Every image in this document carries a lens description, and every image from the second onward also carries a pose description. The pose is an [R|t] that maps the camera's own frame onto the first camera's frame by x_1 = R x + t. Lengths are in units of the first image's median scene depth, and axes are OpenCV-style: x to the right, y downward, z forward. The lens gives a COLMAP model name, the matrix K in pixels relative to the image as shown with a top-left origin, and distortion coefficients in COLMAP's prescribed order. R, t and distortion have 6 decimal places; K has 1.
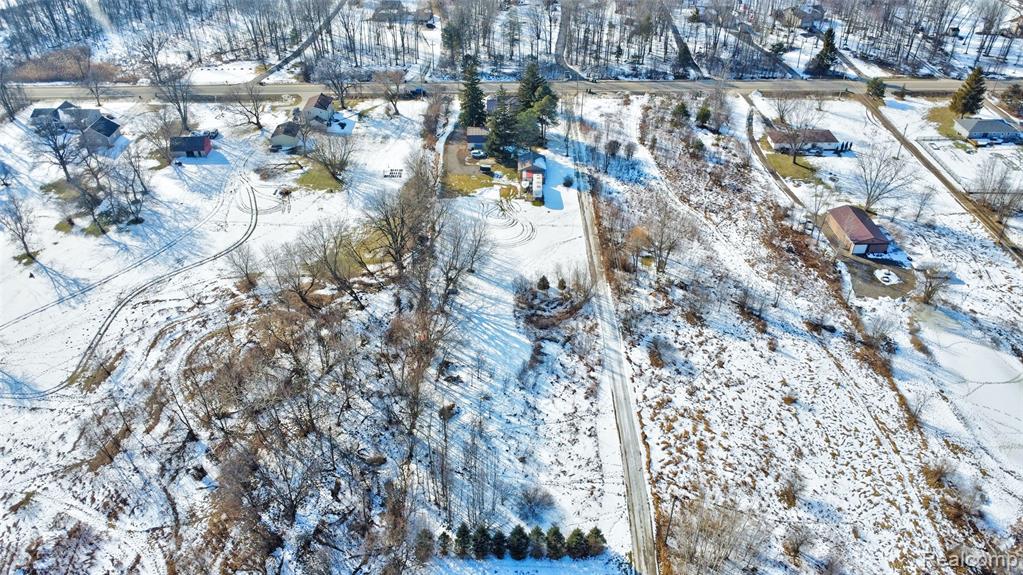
lens RADIAL K [[754.8, 0, 508.3], [0, 754.8, 287.4], [0, 0, 1]] dist [-0.027308, -0.007279]
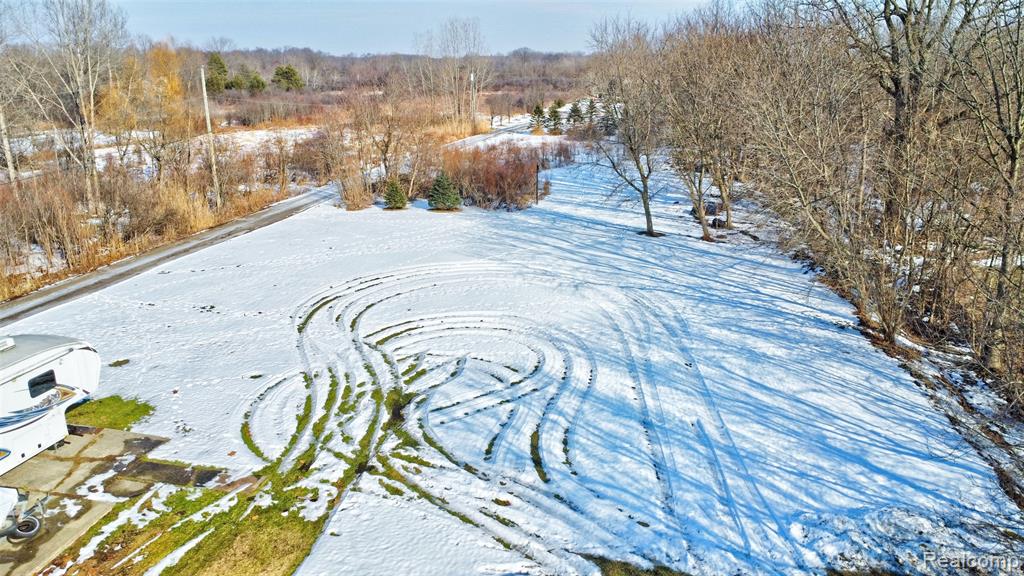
lens RADIAL K [[741.8, 0, 509.6], [0, 741.8, 288.3], [0, 0, 1]] dist [-0.027221, -0.012209]
pose [[-0.975101, -0.054144, 0.215052, -0.070108], [0.137461, 0.613397, 0.777720, -0.284300], [-0.174021, 0.787916, -0.590681, 1.424558]]
